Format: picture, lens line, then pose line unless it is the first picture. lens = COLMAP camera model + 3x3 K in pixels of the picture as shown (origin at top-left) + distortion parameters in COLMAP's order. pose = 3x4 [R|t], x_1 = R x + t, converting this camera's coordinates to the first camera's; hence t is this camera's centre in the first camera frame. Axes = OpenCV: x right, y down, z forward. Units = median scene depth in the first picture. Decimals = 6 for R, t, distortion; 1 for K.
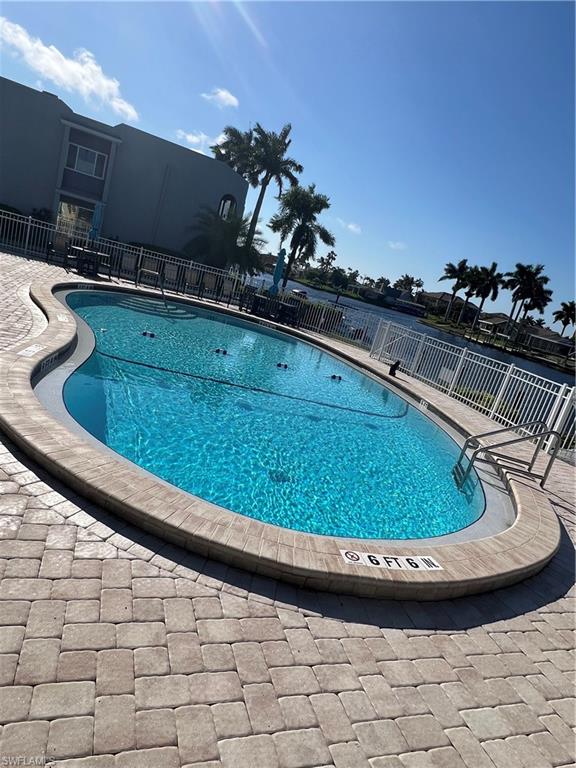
lens RADIAL K [[482.3, 0, 283.9], [0, 482.3, 382.8], [0, 0, 1]] dist [-0.003524, 0.001759]
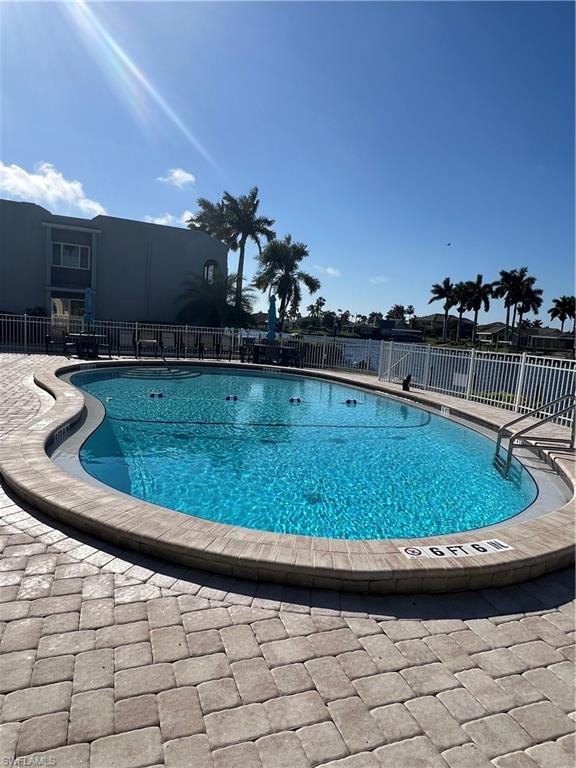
lens RADIAL K [[482.3, 0, 285.0], [0, 482.3, 382.2], [0, 0, 1]] dist [-0.003524, 0.001759]
pose [[0.979823, -0.199740, -0.007149, -0.006653], [0.197734, 0.973955, -0.110962, 0.026406], [0.029126, 0.107310, 0.993799, 0.013112]]
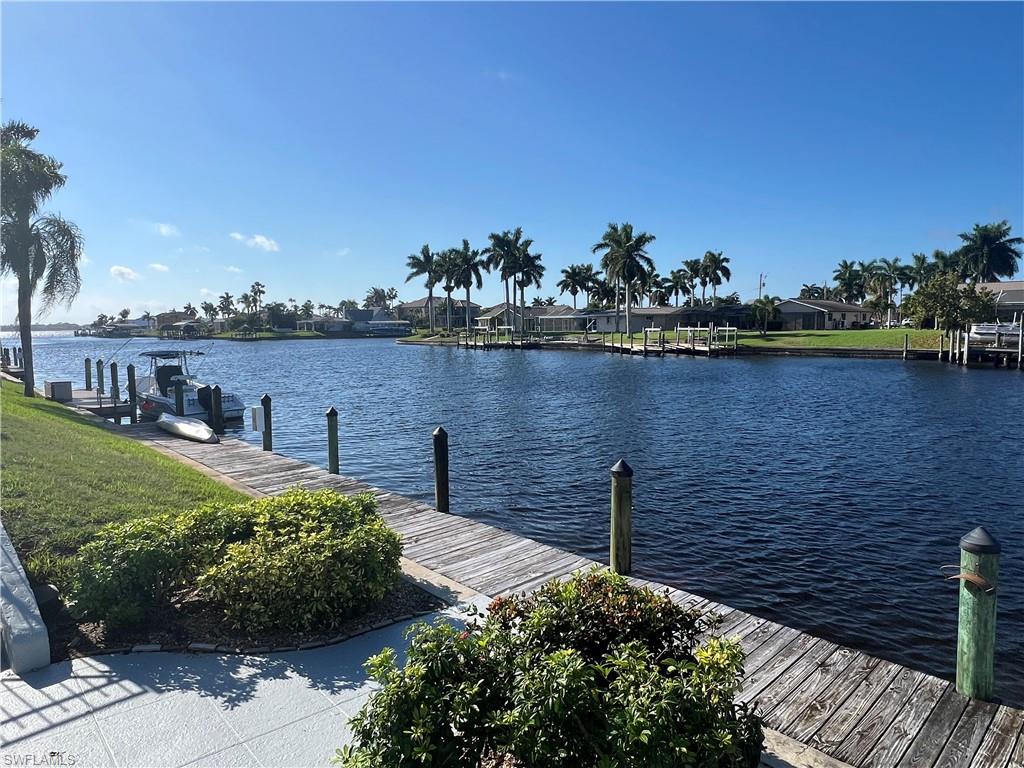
lens RADIAL K [[643.0, 0, 505.0], [0, 643.0, 388.1], [0, 0, 1]] dist [-0.003524, 0.001759]
pose [[0.878173, -0.310697, 0.363703, 0.511485], [0.338029, 0.941055, -0.012277, 0.009978], [-0.338450, 0.133724, 0.931434, 0.703661]]
